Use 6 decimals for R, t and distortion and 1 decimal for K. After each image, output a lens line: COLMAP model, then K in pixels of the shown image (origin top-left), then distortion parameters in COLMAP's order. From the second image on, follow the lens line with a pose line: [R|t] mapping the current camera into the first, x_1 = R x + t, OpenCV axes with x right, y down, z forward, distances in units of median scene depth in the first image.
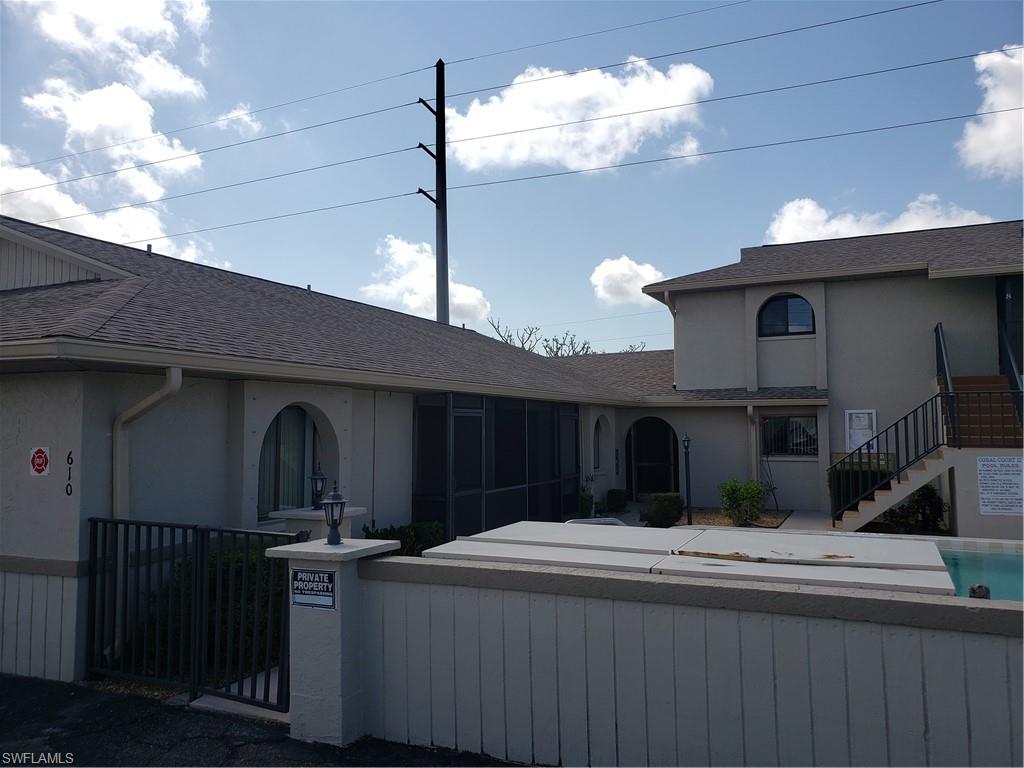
lens RADIAL K [[799.1, 0, 512.0], [0, 799.1, 384.0], [0, 0, 1]] dist [0.078237, -0.096845]
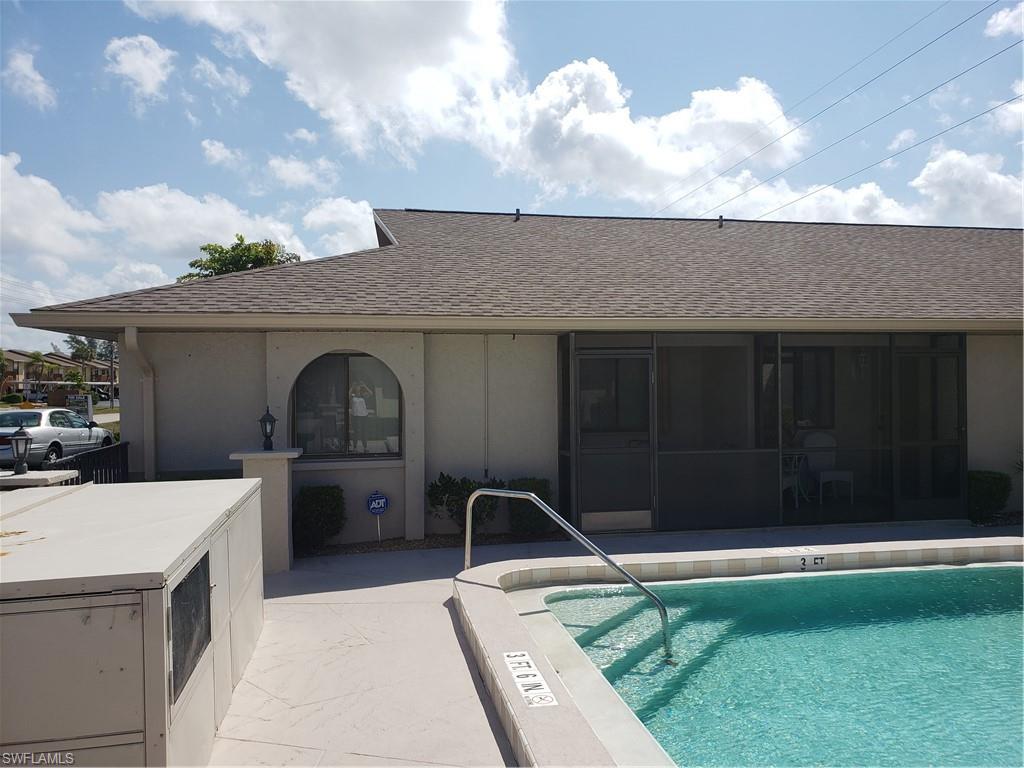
lens RADIAL K [[799.1, 0, 512.0], [0, 799.1, 384.0], [0, 0, 1]] dist [0.078237, -0.096845]
pose [[0.582091, 0.008131, -0.813083, 0.553029], [0.049493, 0.997742, 0.045410, 0.022921], [0.811616, -0.066675, 0.580374, 0.423670]]
